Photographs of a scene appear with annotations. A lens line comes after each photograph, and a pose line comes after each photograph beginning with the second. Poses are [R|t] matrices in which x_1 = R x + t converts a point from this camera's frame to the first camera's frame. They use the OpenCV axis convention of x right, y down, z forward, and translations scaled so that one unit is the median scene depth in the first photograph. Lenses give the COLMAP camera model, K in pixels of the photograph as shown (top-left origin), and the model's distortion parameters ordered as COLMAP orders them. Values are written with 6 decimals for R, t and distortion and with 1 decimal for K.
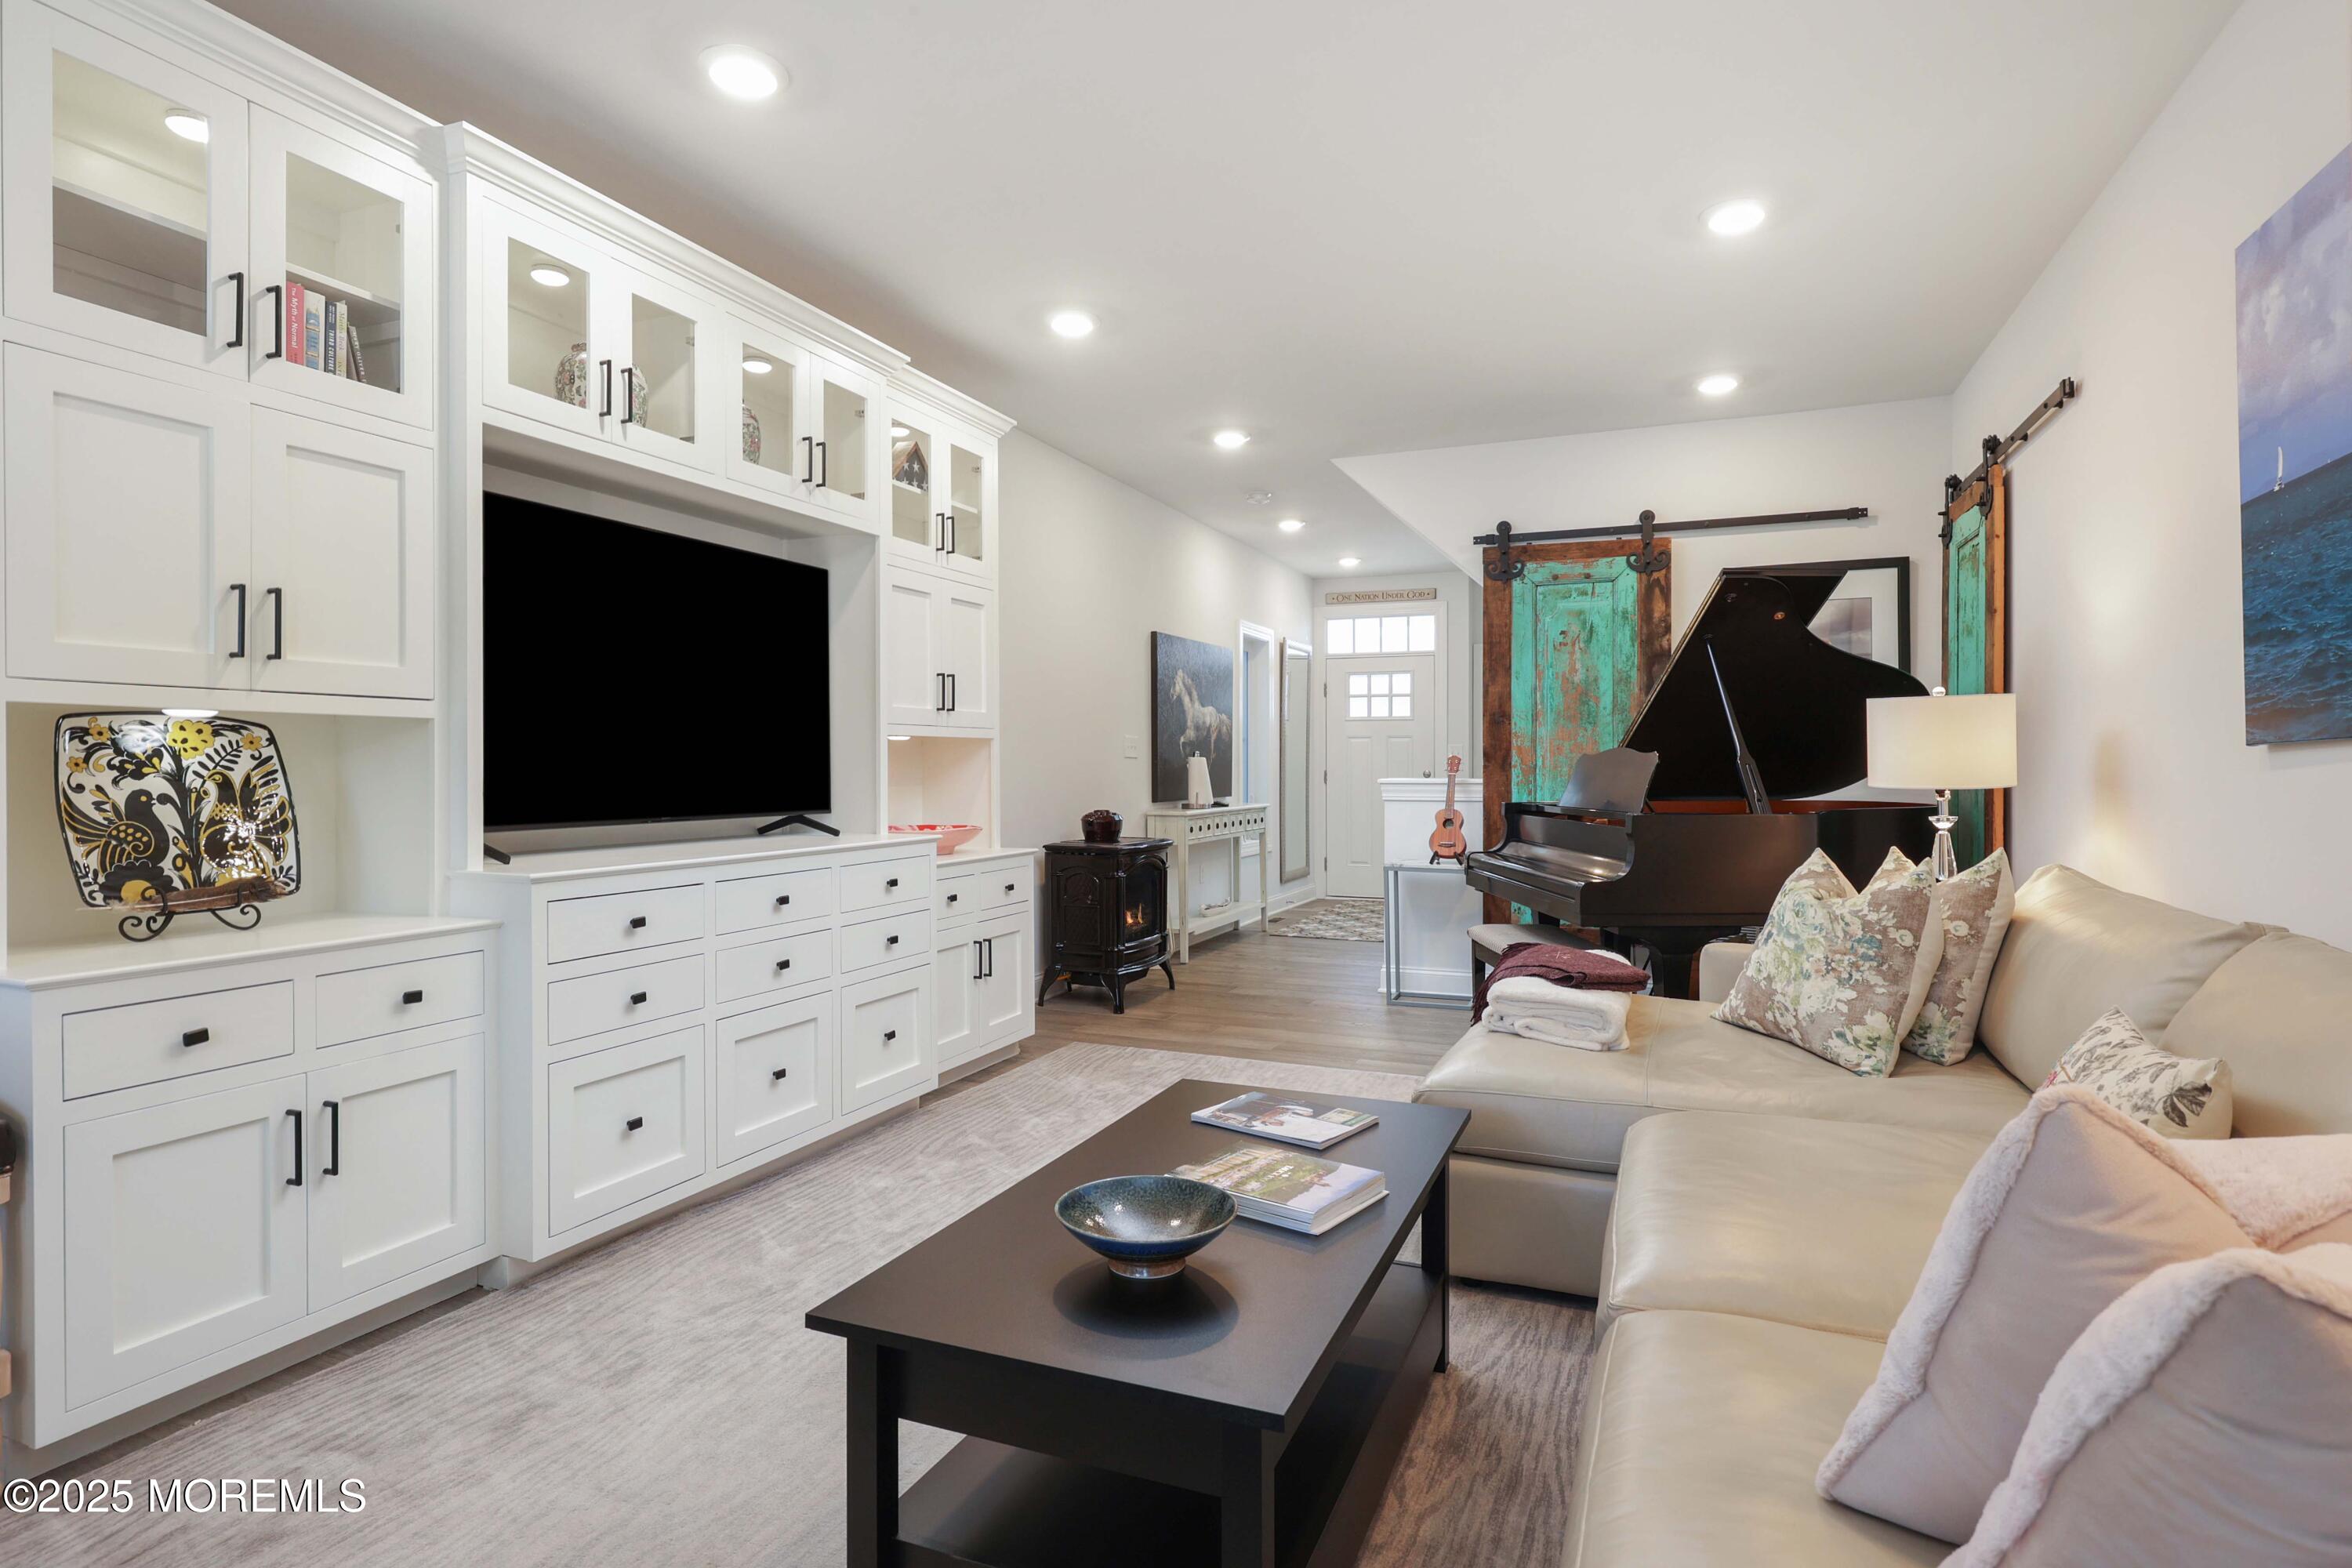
lens RADIAL K [[1172.4, 0, 1175.9], [0, 1172.4, 771.3], [0, 0, 1]] dist [-0.002131, -0.001114]
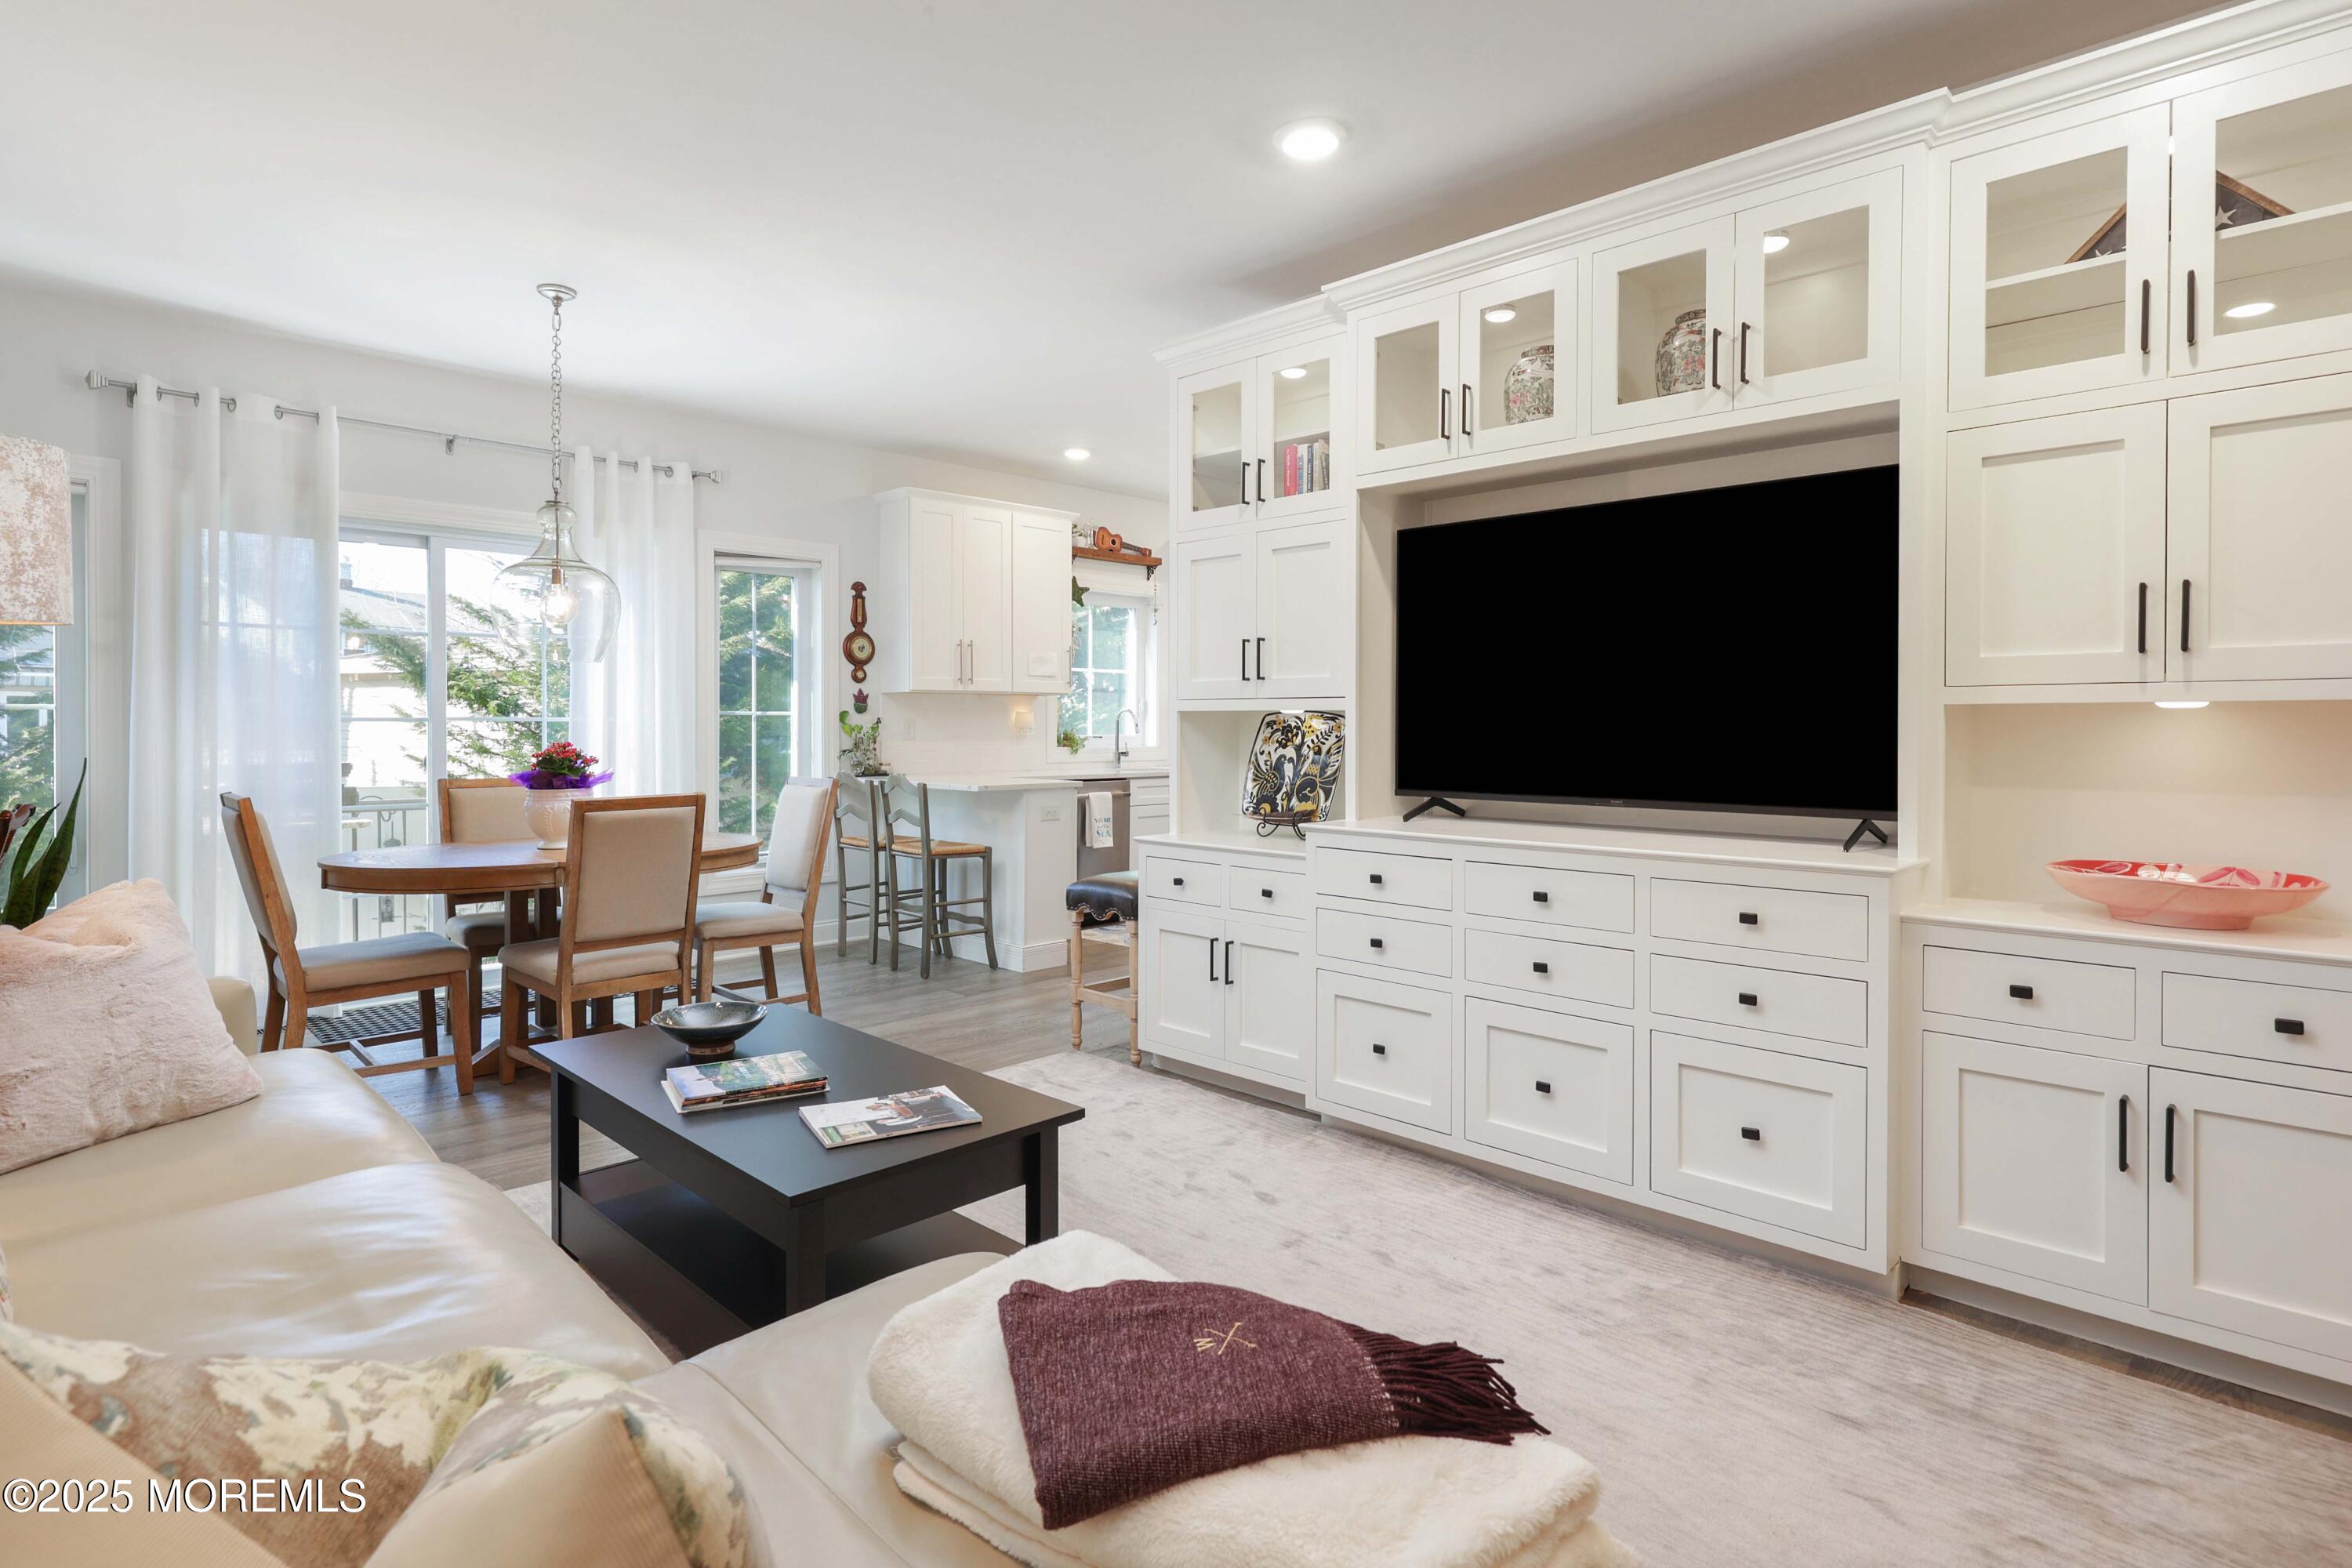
lens RADIAL K [[1197.6, 0, 1170.6], [0, 1197.6, 736.6], [0, 0, 1]] dist [0.001647, -0.000698]
pose [[-0.371948, 0.008247, -0.928217, 0.761370], [-0.005336, 0.999925, 0.011023, -0.026632], [0.928238, 0.009053, -0.371876, 1.297305]]
